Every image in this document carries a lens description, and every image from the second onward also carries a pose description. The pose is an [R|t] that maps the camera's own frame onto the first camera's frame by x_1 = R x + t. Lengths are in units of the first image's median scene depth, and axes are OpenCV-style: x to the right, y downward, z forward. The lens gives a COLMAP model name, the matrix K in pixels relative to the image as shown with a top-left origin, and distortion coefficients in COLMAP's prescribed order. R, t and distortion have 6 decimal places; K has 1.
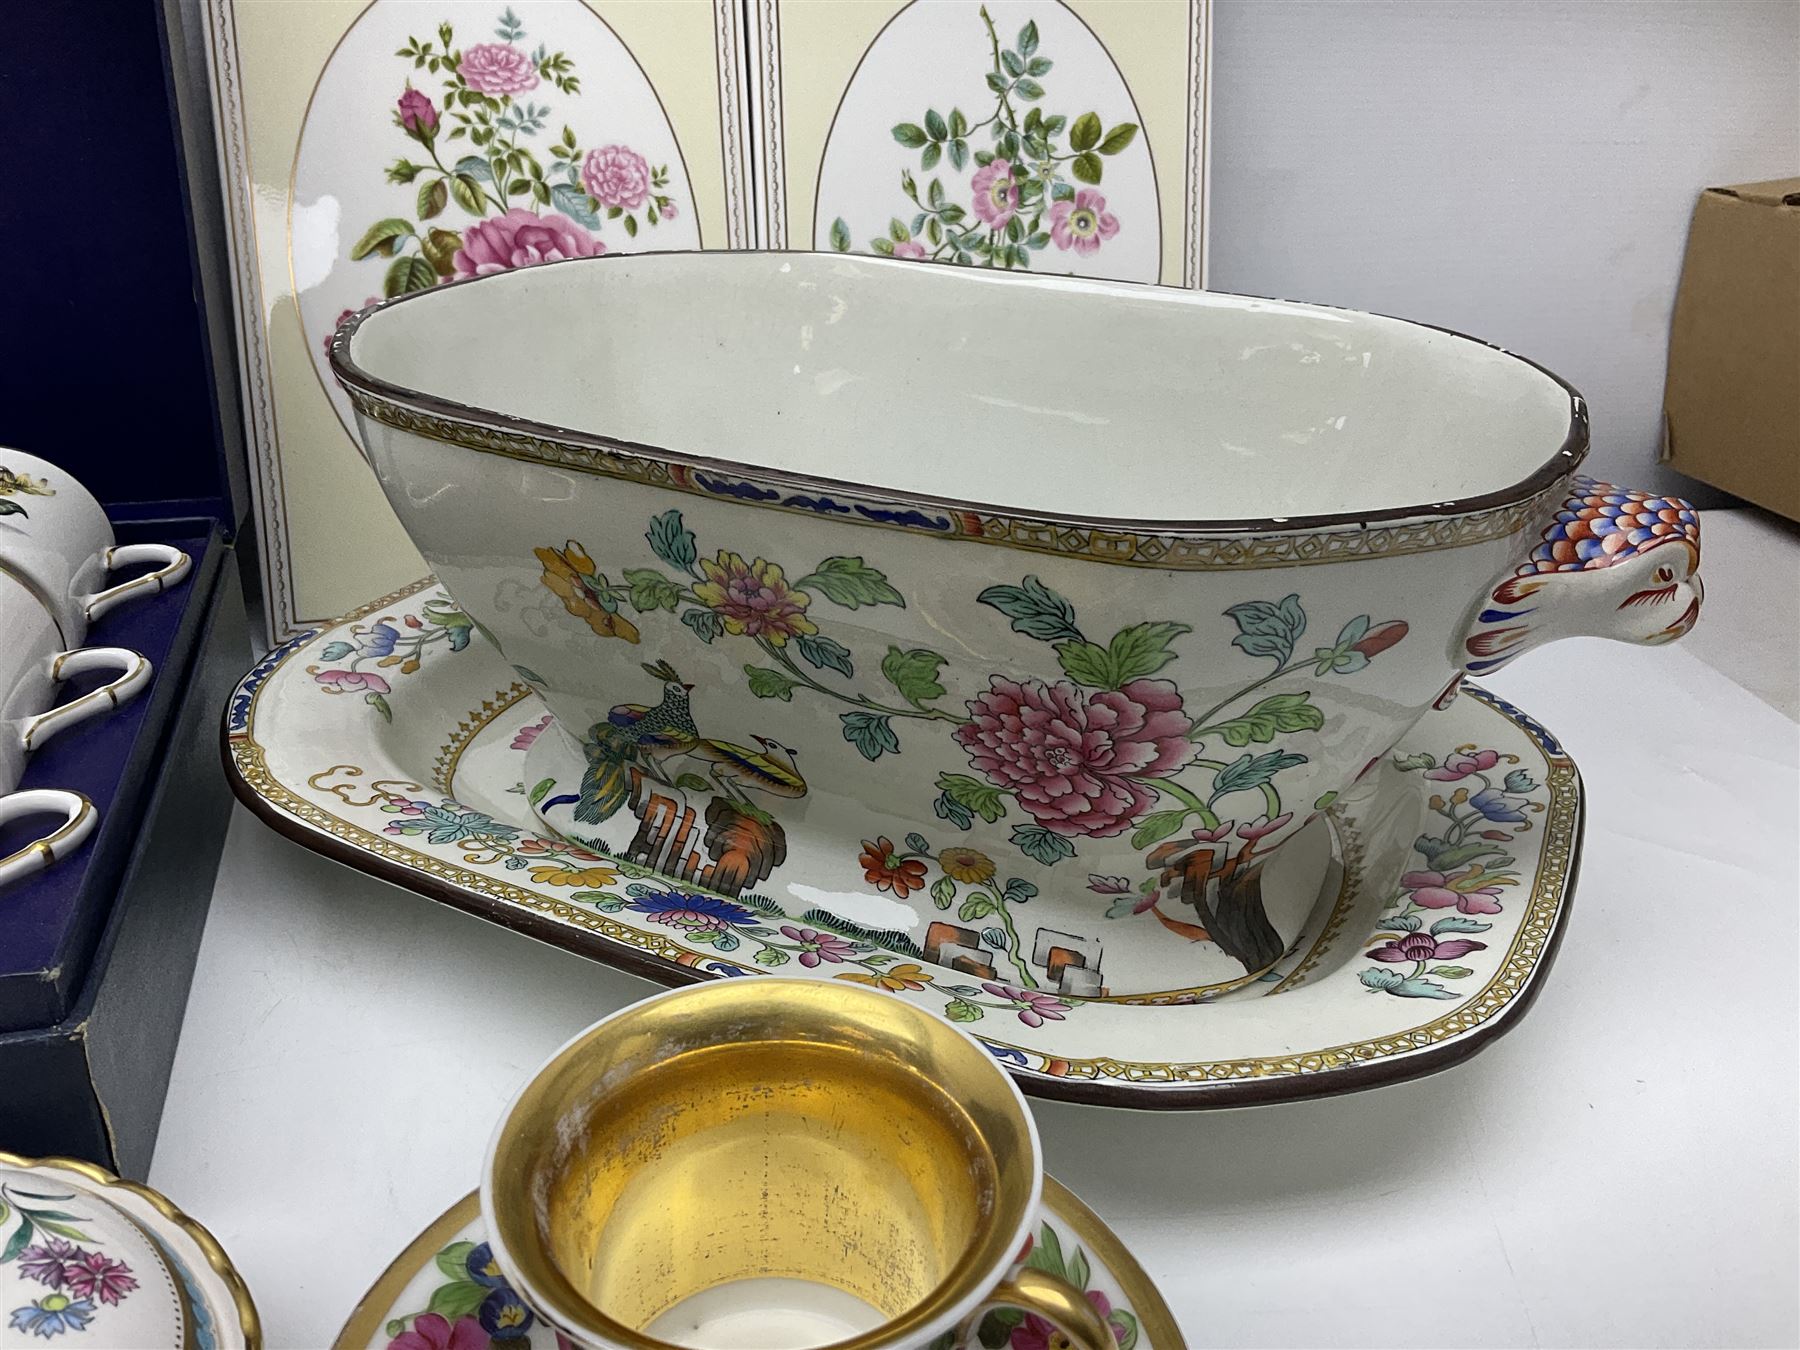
lens RADIAL K [[1514.9, 0, 900.0], [0, 1514.9, 675.0], [0, 0, 1]] dist [0.114147, -0.250520]
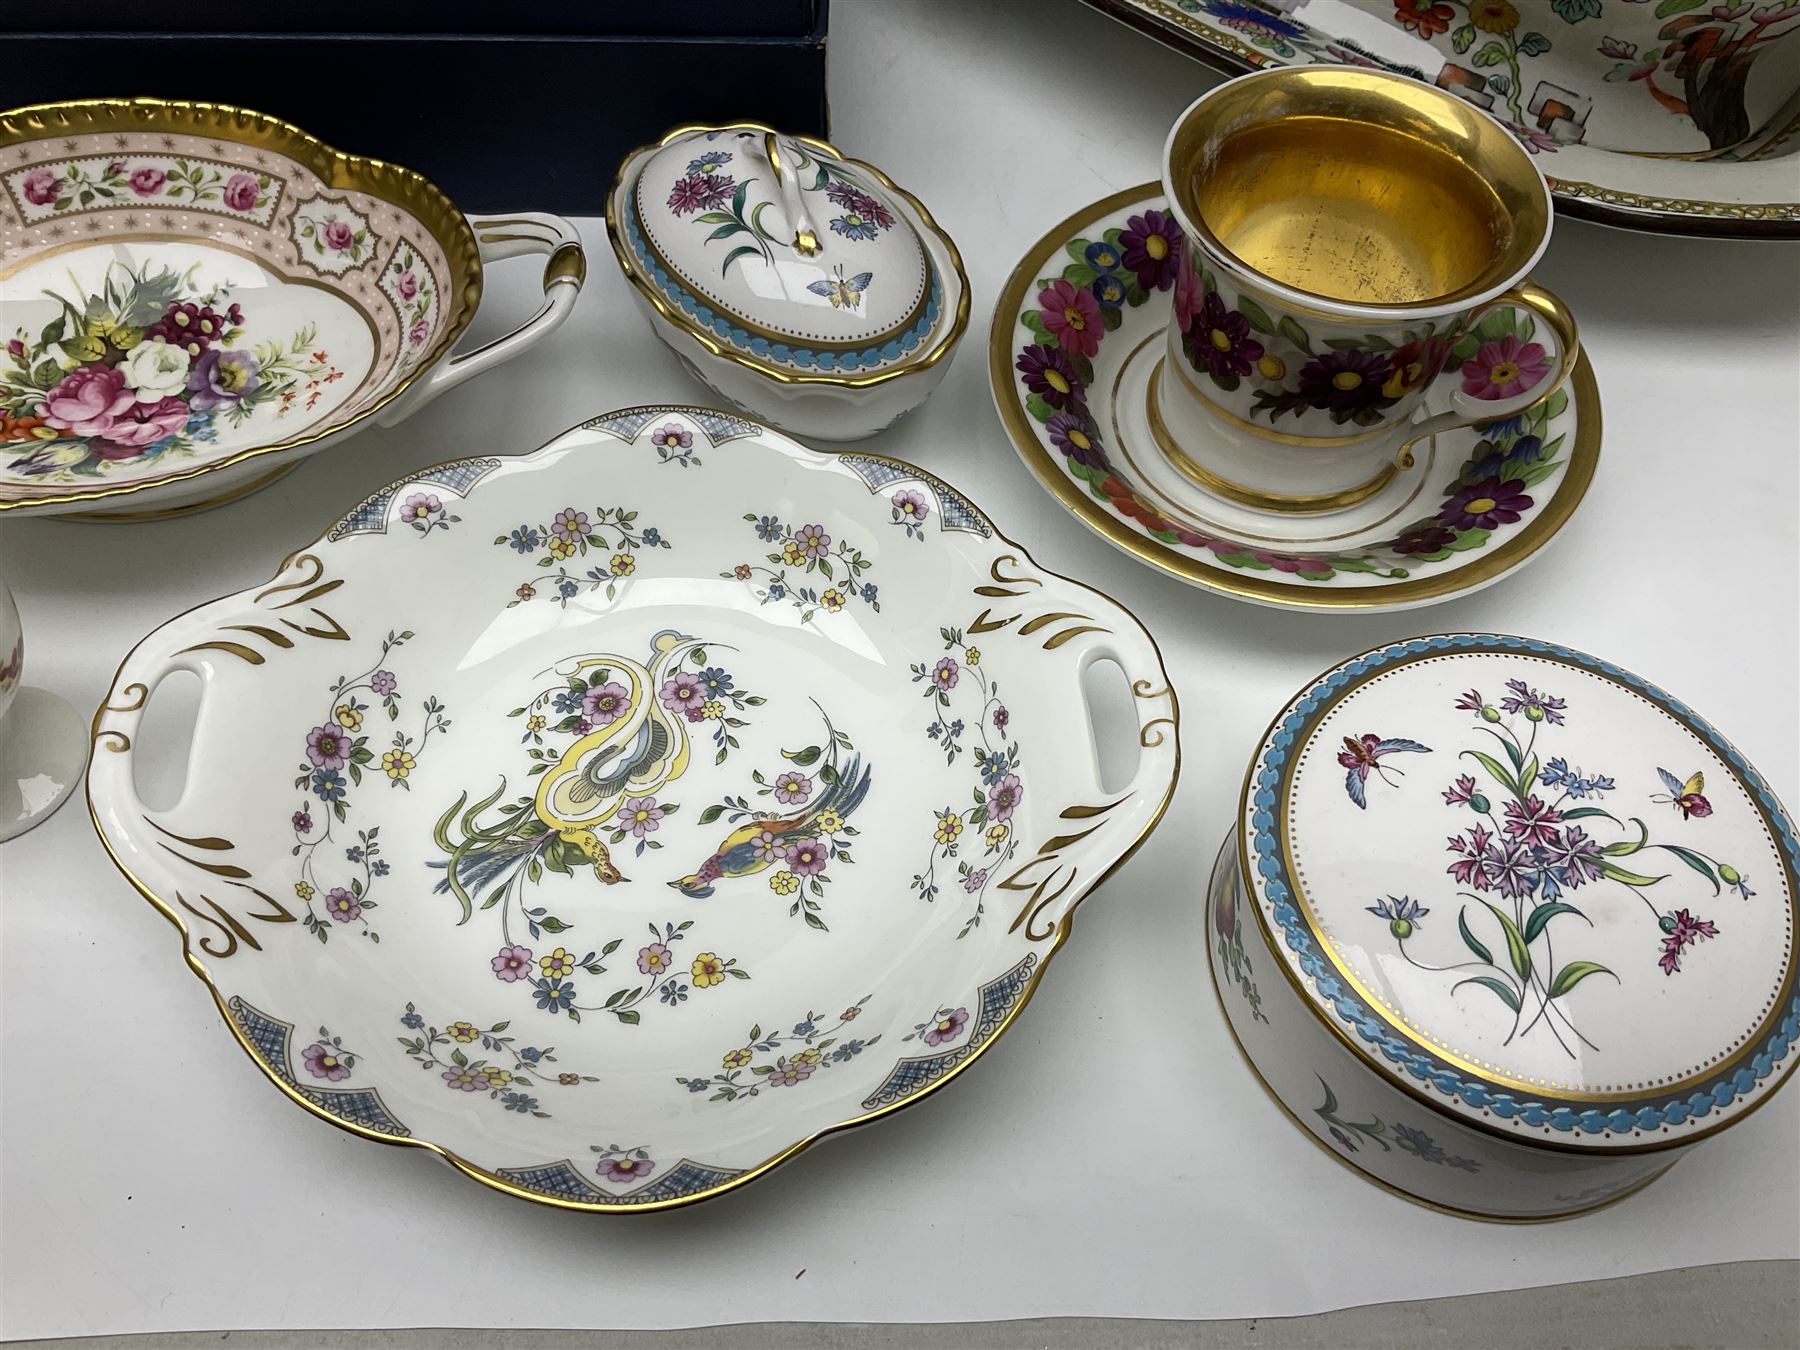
lens RADIAL K [[1460.6, 0, 903.2], [0, 1460.6, 726.6], [0, 0, 1]] dist [-0.004050, -0.012211]
pose [[0.967963, 0.206966, -0.142171, -0.129201], [-0.099721, 0.836507, 0.538807, 0.029029], [0.230442, -0.507367, 0.830346, -0.312922]]
